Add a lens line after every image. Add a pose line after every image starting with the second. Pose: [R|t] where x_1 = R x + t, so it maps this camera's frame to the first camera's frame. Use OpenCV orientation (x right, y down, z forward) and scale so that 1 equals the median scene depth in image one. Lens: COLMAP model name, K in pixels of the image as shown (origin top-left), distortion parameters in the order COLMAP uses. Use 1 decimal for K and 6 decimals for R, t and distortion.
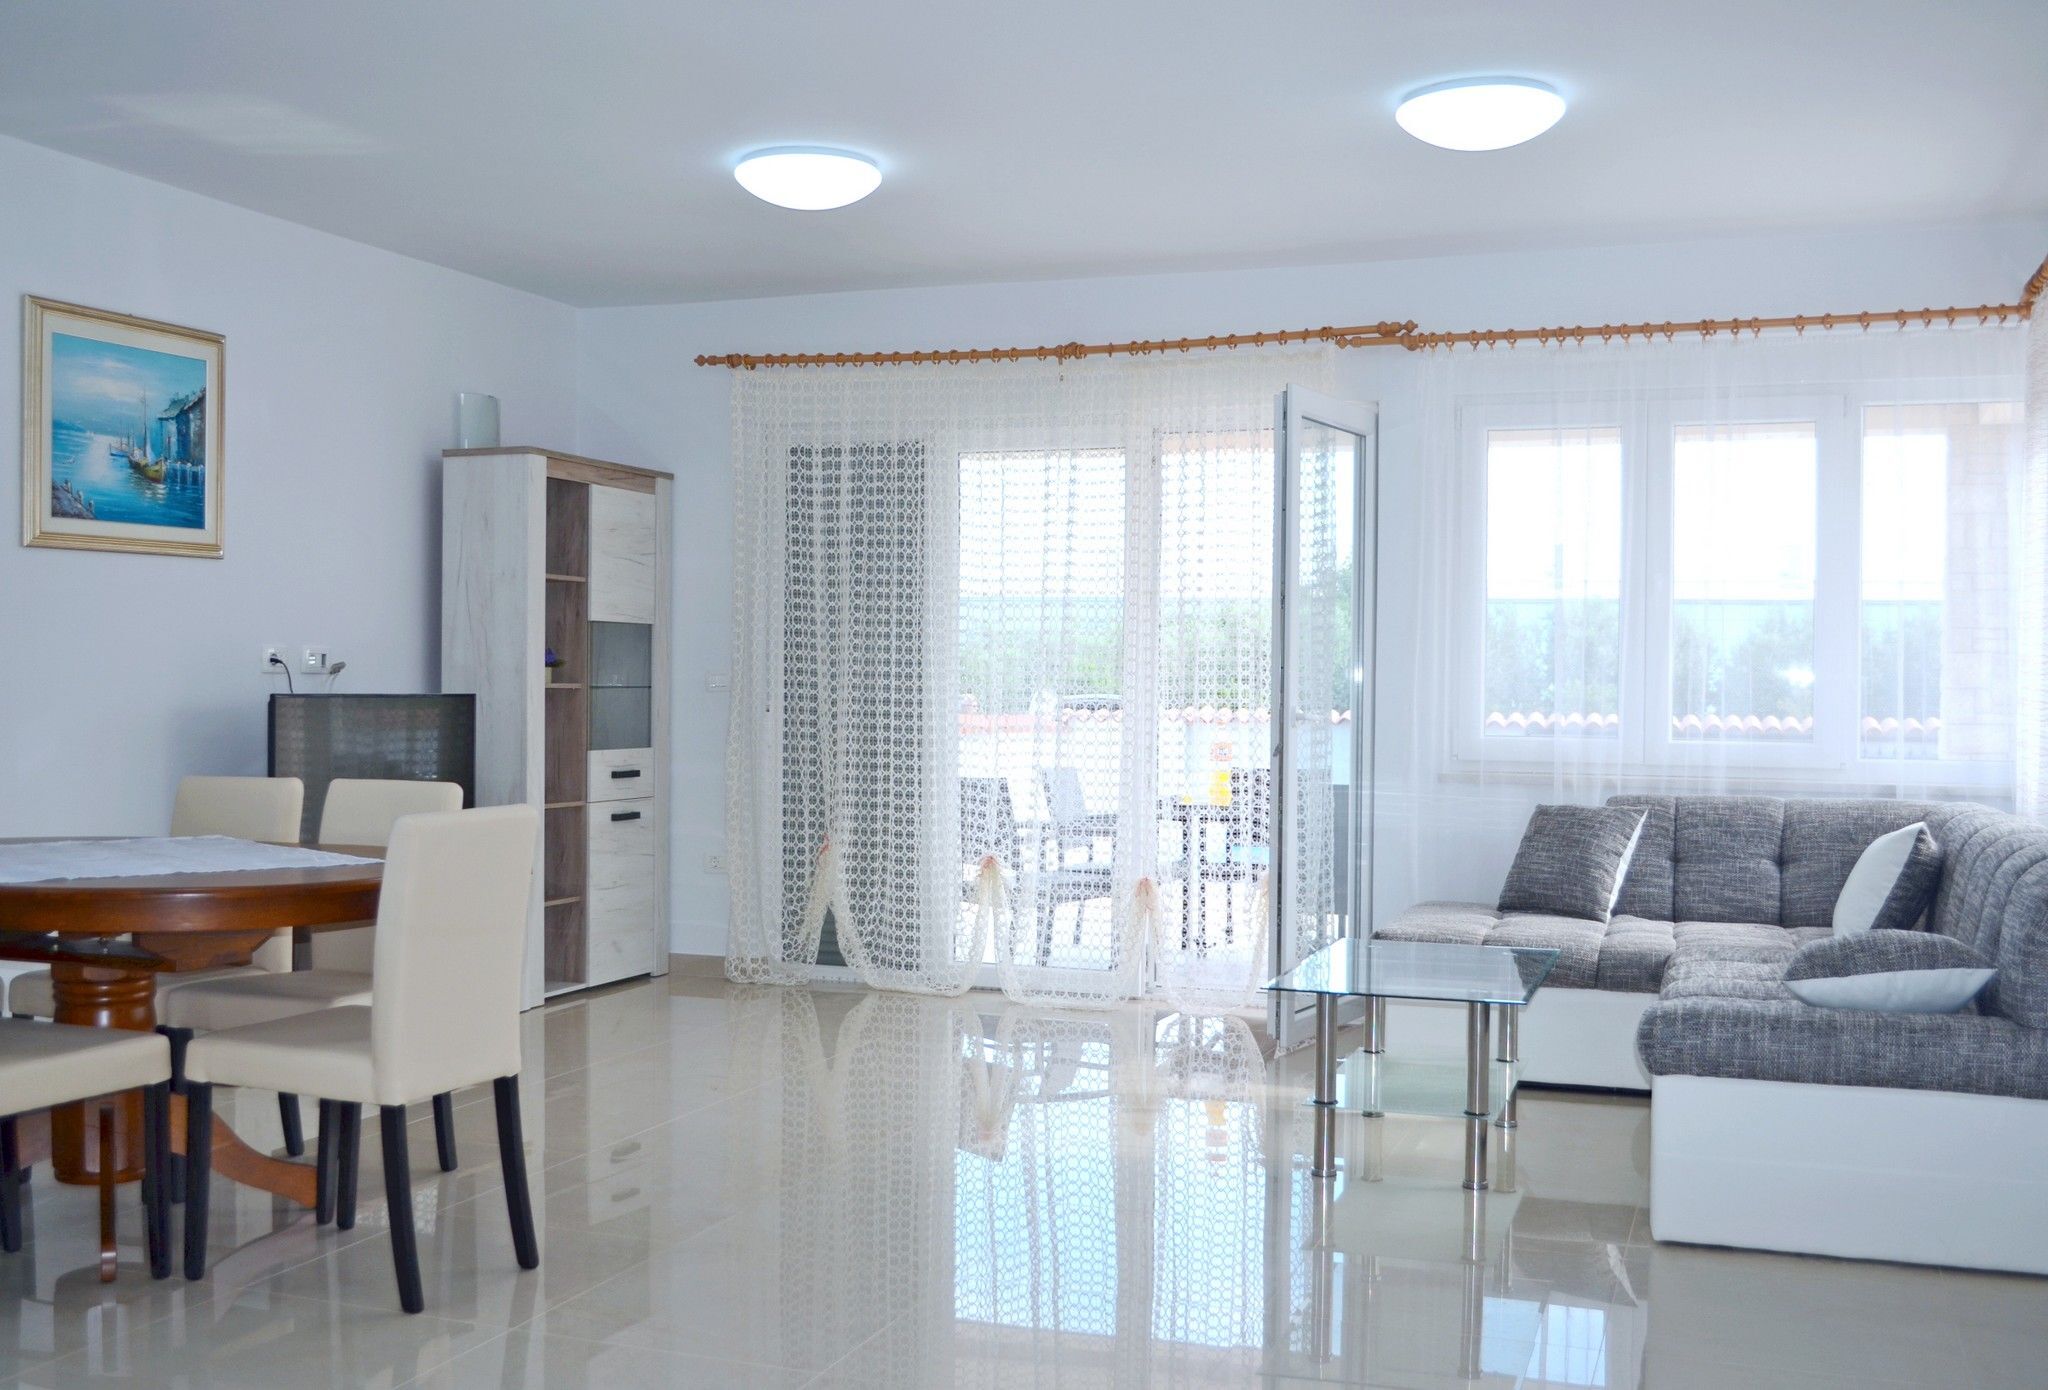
lens RADIAL K [[2098.6, 0, 1024.0], [0, 2098.6, 695.0], [0, 0, 1]] dist [-0.046579, 0.006624]
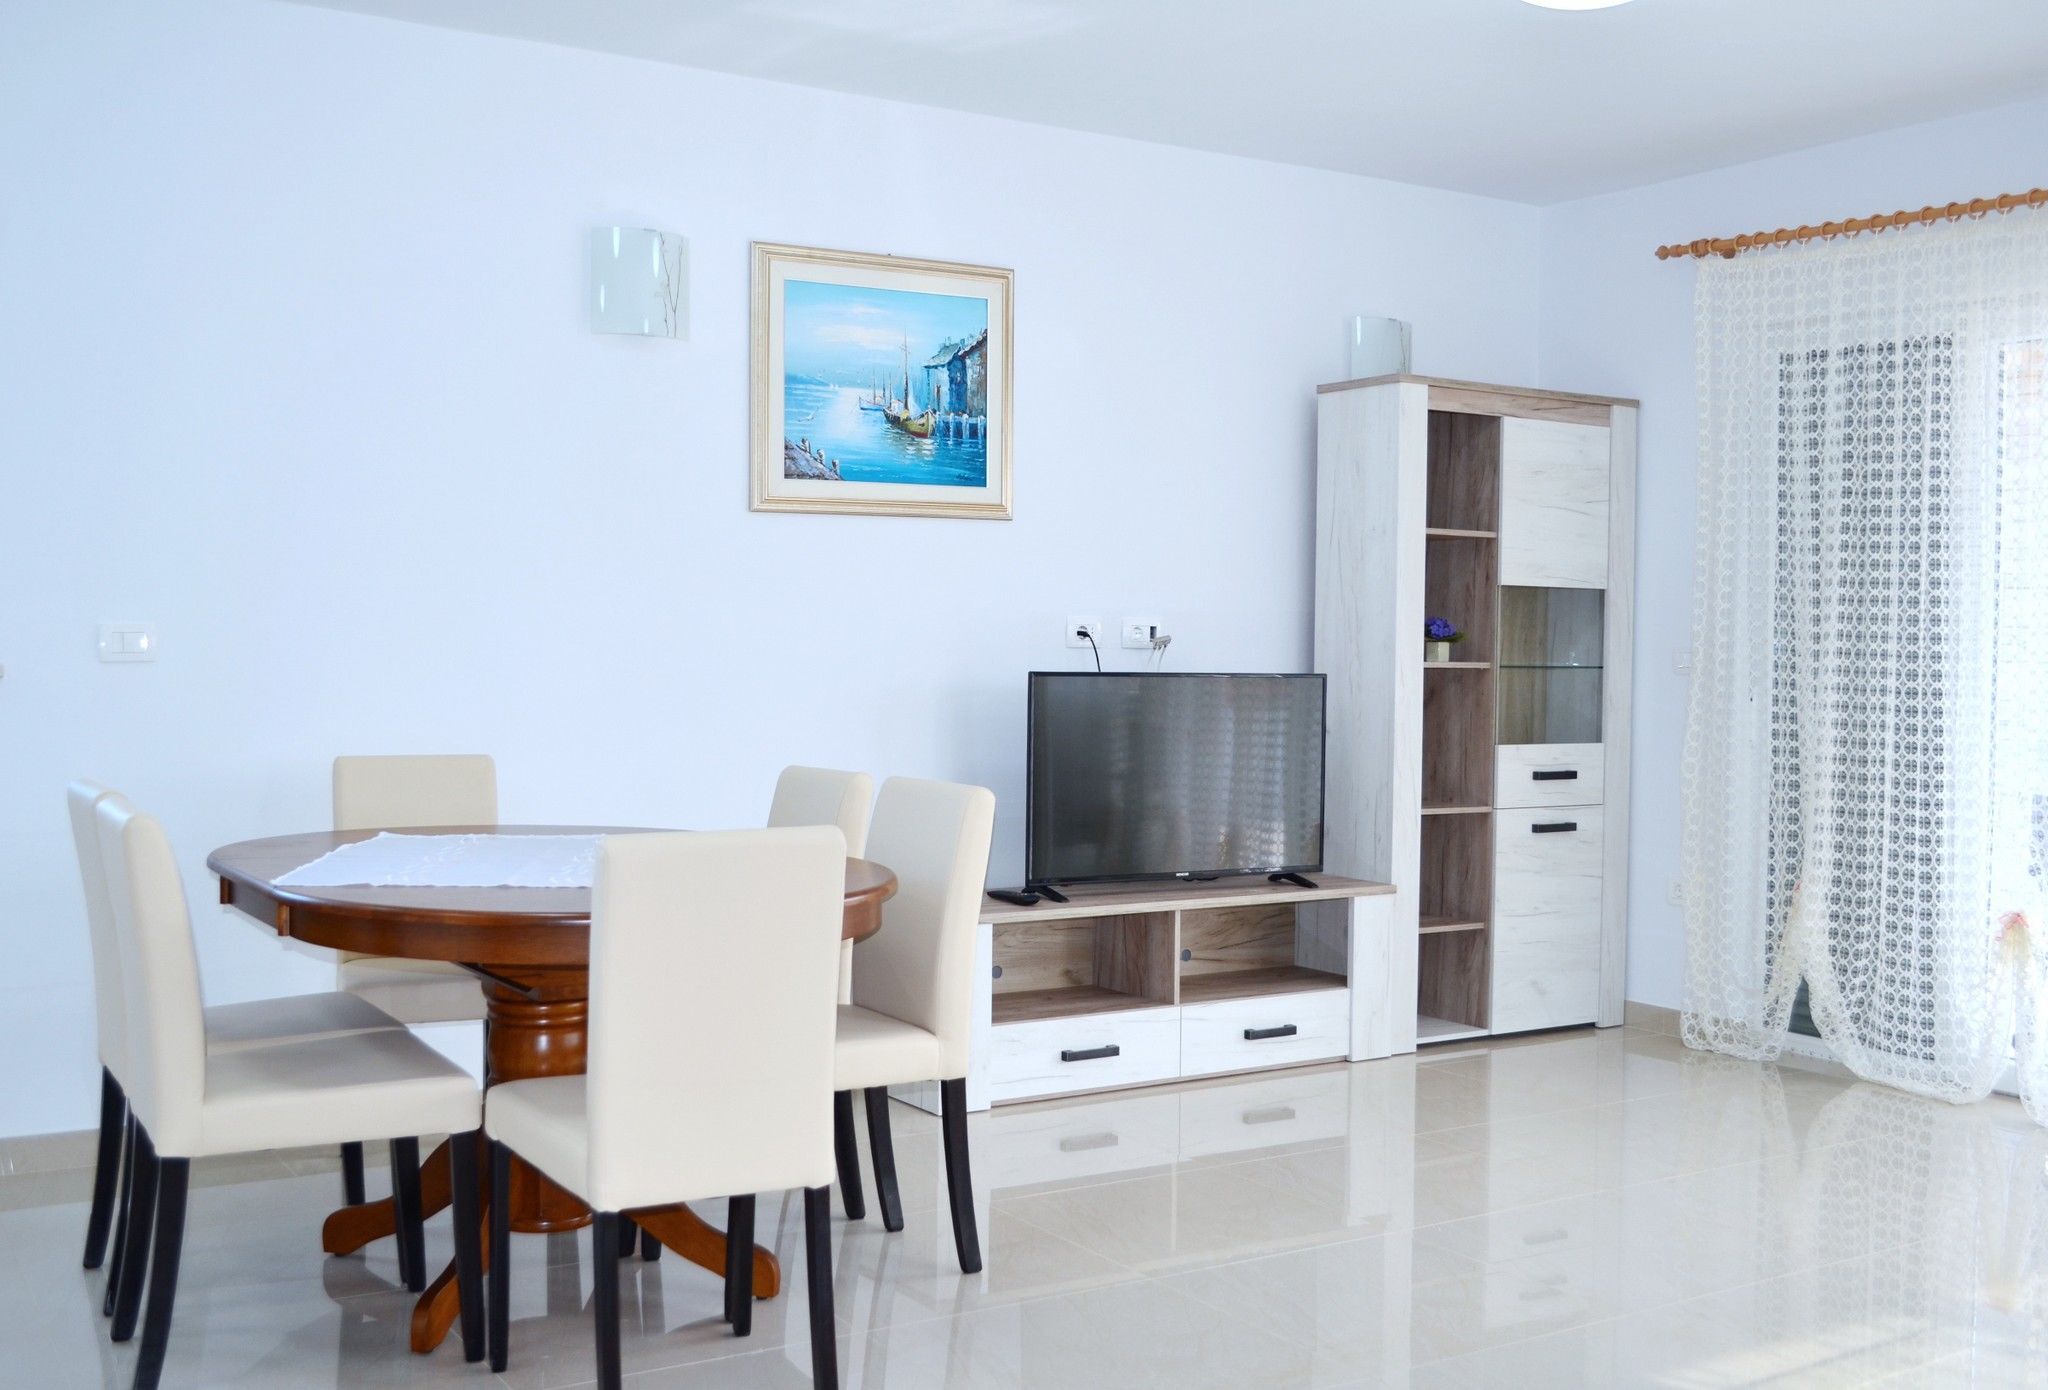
lens RADIAL K [[2098.6, 0, 1024.0], [0, 2098.6, 695.0], [0, 0, 1]] dist [-0.046579, 0.006624]
pose [[0.790732, 0.018113, -0.611895, 0.150080], [-0.010534, 0.999817, 0.015983, -0.004097], [0.612072, -0.006193, 0.790778, 0.253676]]
